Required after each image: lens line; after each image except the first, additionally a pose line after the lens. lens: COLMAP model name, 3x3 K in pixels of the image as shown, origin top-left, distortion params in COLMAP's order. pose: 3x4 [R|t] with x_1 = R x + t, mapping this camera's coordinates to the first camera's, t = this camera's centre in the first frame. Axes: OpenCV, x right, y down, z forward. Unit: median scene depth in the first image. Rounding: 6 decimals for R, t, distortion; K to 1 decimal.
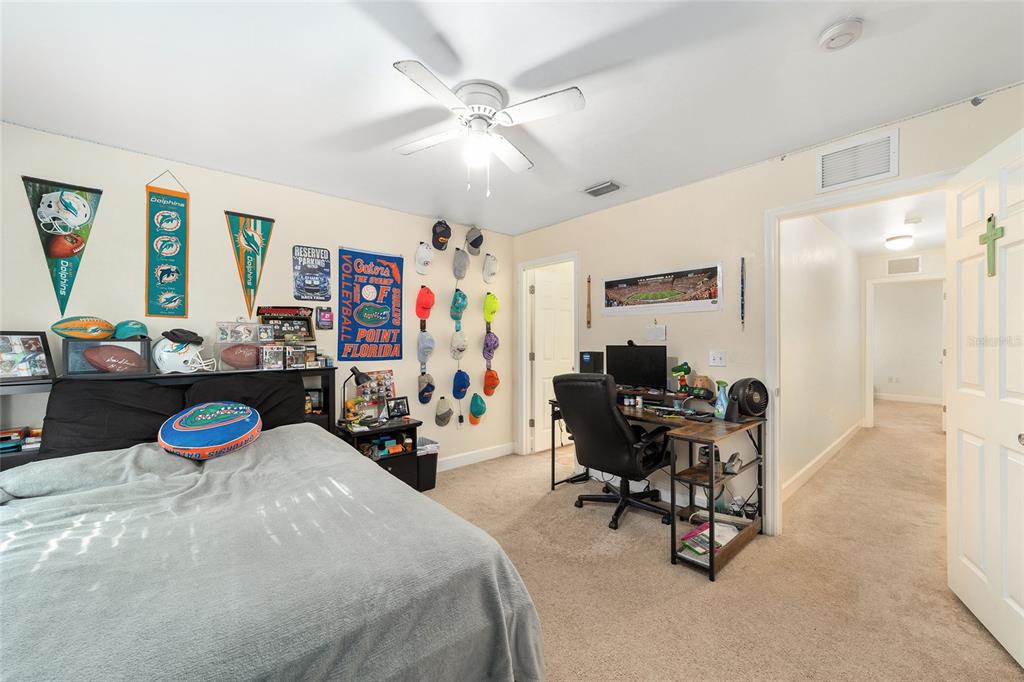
lens RADIAL K [[393.6, 0, 512.7], [0, 393.6, 338.5], [0, 0, 1]] dist [-0.016637, 0.008017]
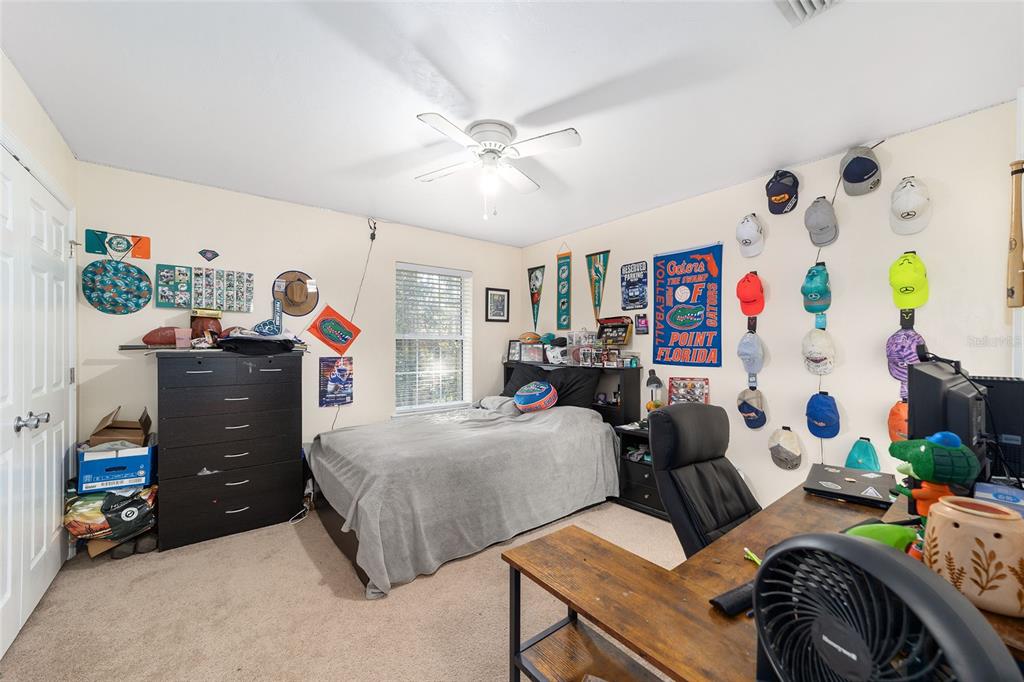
lens RADIAL K [[393.6, 0, 511.3], [0, 393.6, 340.9], [0, 0, 1]] dist [-0.016637, 0.008017]
pose [[-0.044045, -0.000250, -0.999030, 0.635698], [0.009653, 0.999953, -0.000676, -0.007277], [0.998983, -0.009674, -0.044040, 0.668664]]
